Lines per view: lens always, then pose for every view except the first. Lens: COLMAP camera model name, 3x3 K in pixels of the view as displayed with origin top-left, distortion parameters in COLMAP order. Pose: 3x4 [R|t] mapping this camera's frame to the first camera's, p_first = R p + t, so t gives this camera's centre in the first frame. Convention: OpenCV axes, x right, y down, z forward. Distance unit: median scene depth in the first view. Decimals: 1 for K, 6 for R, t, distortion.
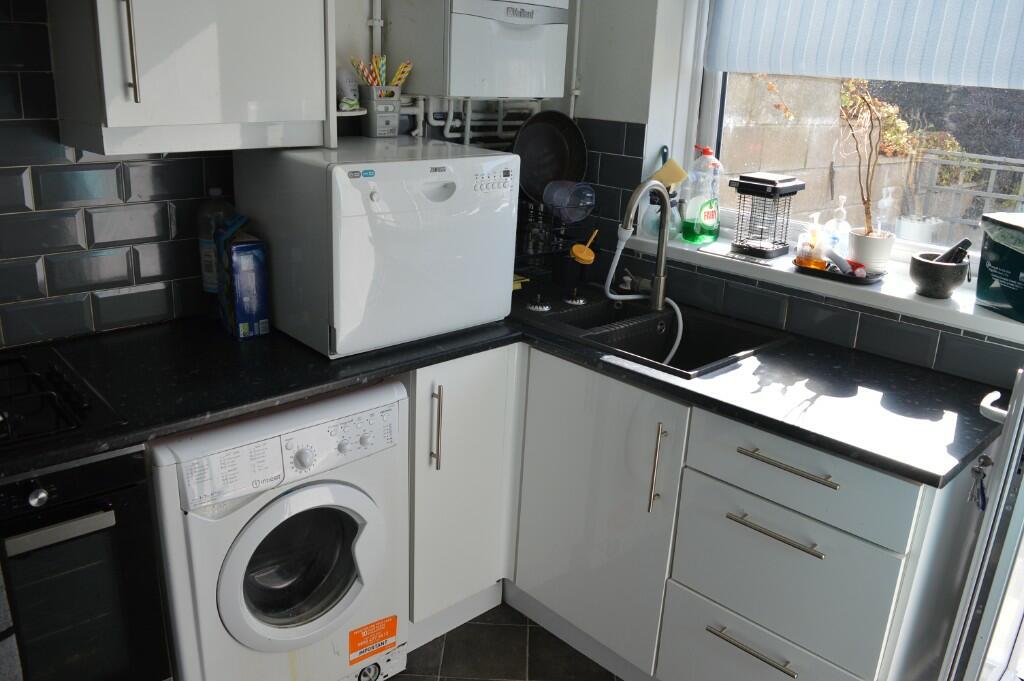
lens RADIAL K [[819.1, 0, 508.6], [0, 819.1, 339.6], [0, 0, 1]] dist [-0.097771, 0.024363]
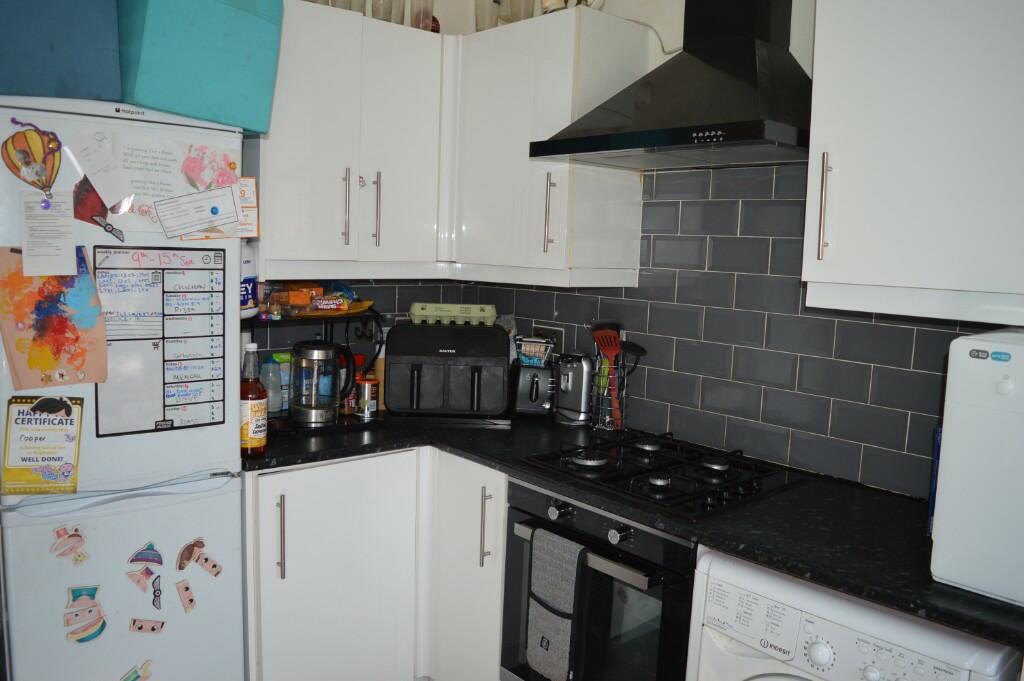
lens RADIAL K [[819.1, 0, 508.6], [0, 819.1, 339.6], [0, 0, 1]] dist [-0.097771, 0.024363]
pose [[-0.035657, 0.066445, -0.997153, 0.579894], [-0.344113, 0.935954, 0.074672, -0.115836], [0.938251, 0.345796, -0.010509, 0.571240]]
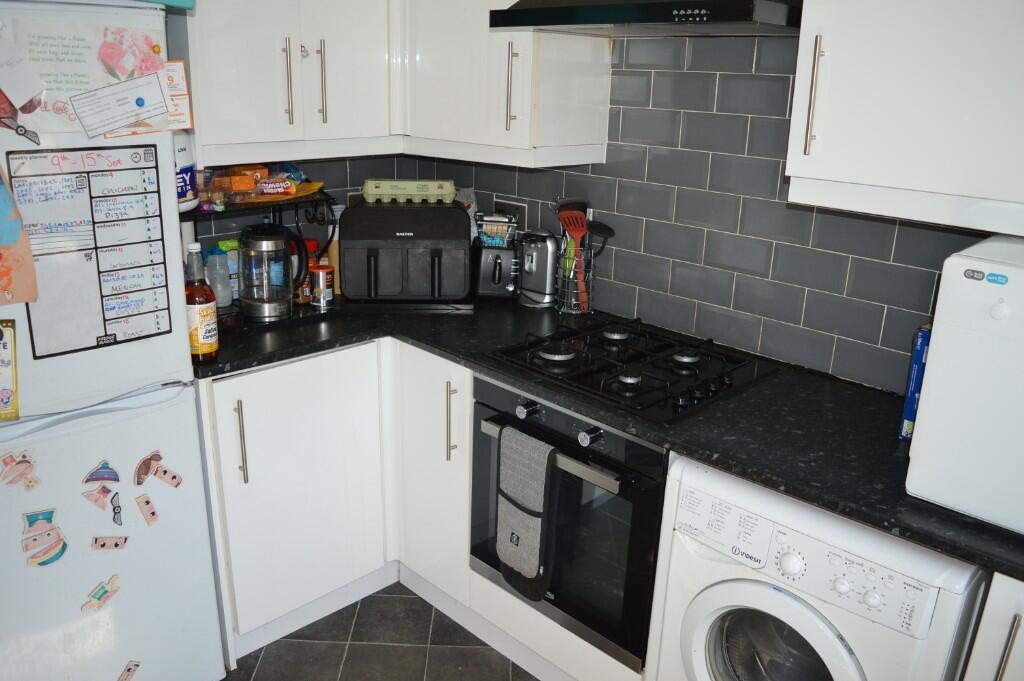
lens RADIAL K [[819.1, 0, 508.6], [0, 819.1, 339.6], [0, 0, 1]] dist [-0.097771, 0.024363]
pose [[0.020524, 0.263143, -0.964538, 0.508536], [-0.334840, 0.910837, 0.241367, -0.179141], [0.942052, 0.318012, 0.106805, 0.534871]]
